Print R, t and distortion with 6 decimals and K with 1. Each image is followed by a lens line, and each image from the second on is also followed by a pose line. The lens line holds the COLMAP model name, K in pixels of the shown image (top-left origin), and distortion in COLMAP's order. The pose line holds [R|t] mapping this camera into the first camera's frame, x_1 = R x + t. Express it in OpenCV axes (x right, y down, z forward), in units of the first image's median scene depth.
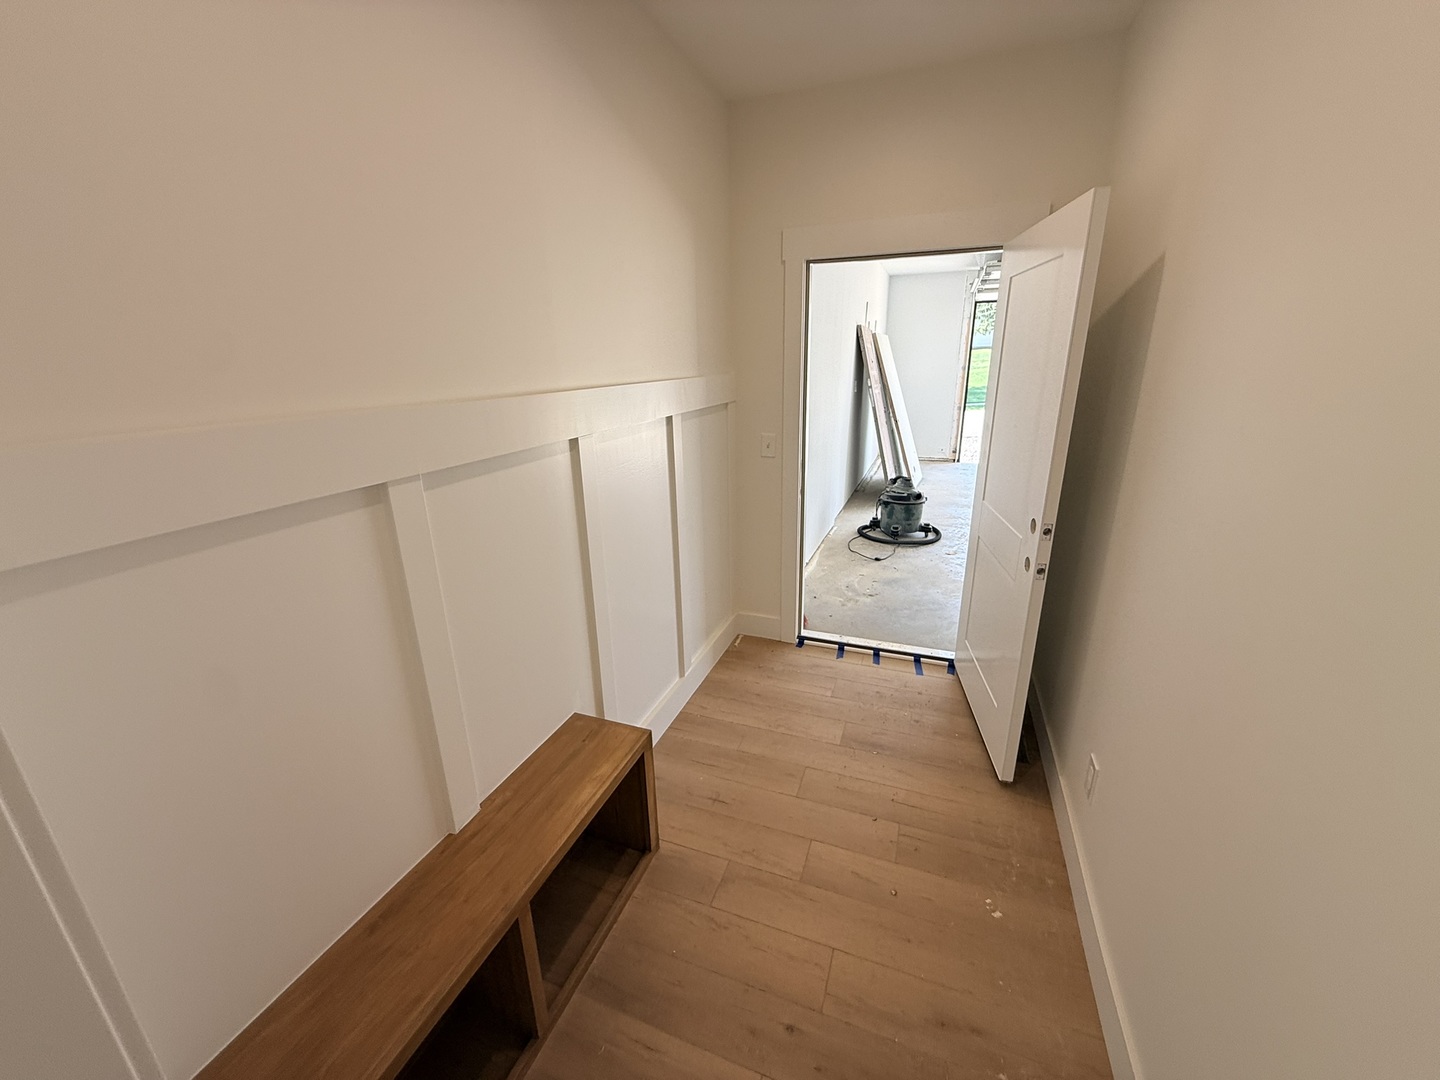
lens RADIAL K [[571.6, 0, 718.7], [0, 571.6, 547.8], [0, 0, 1]] dist [-0.002353, 0.000209]
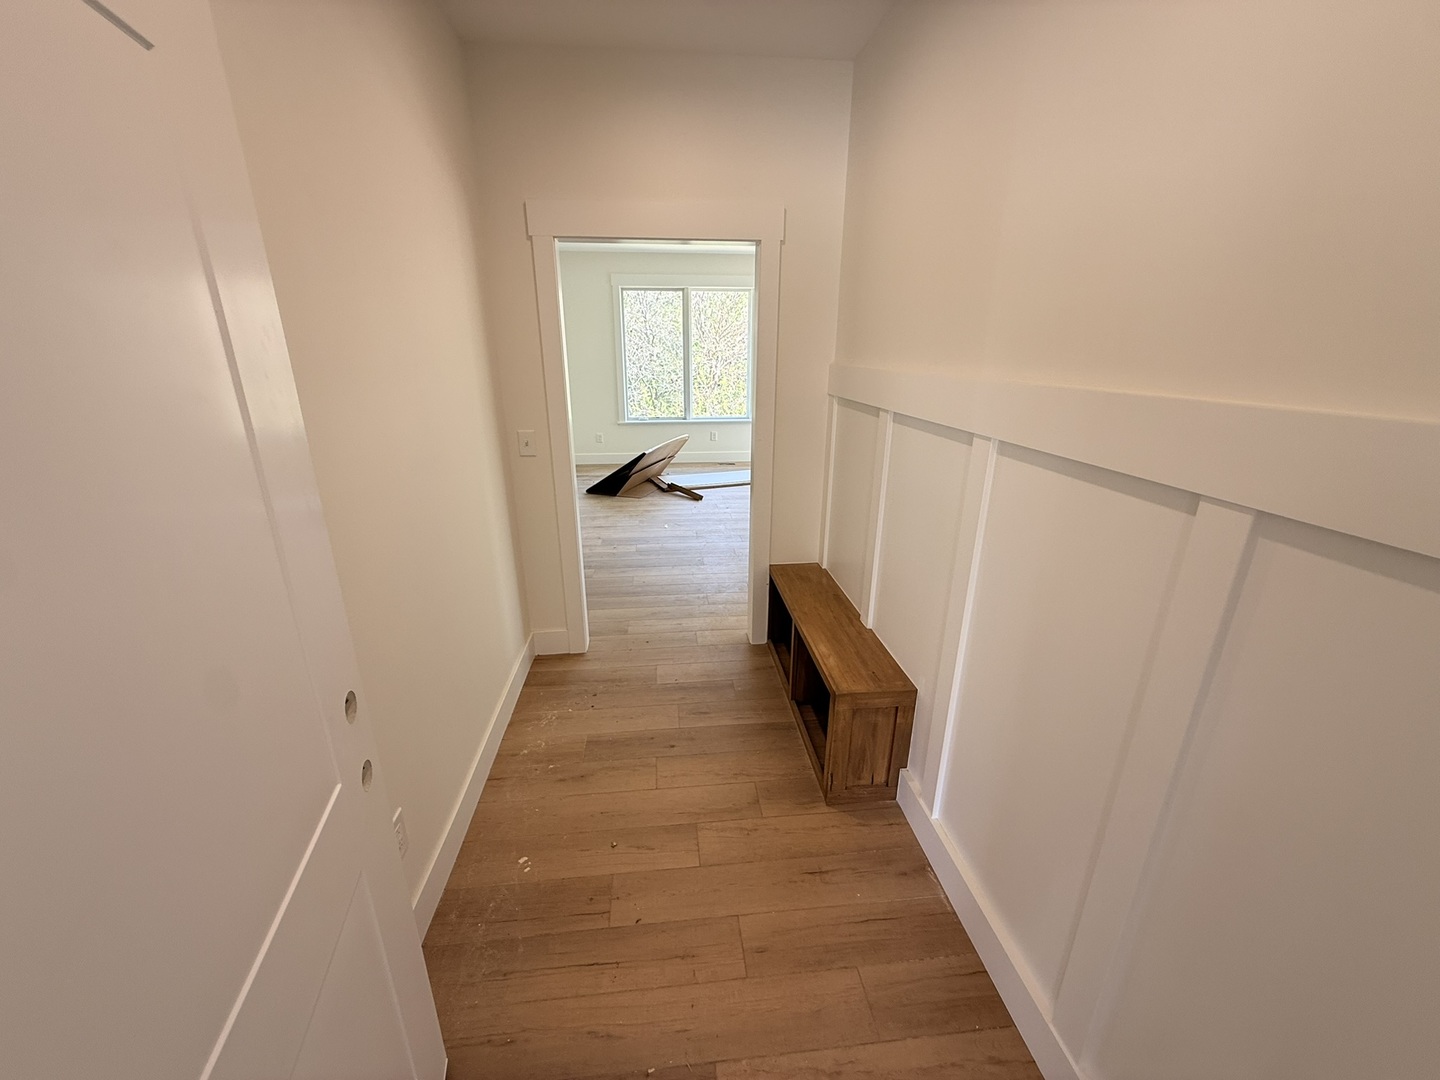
lens RADIAL K [[571.6, 0, 716.2], [0, 571.6, 536.1], [0, 0, 1]] dist [-0.002353, 0.000209]
pose [[-0.896395, 0.156329, -0.414773, 0.478300], [-0.119567, 0.815776, 0.565874, -0.497317], [0.426824, 0.556840, -0.712566, 1.491557]]
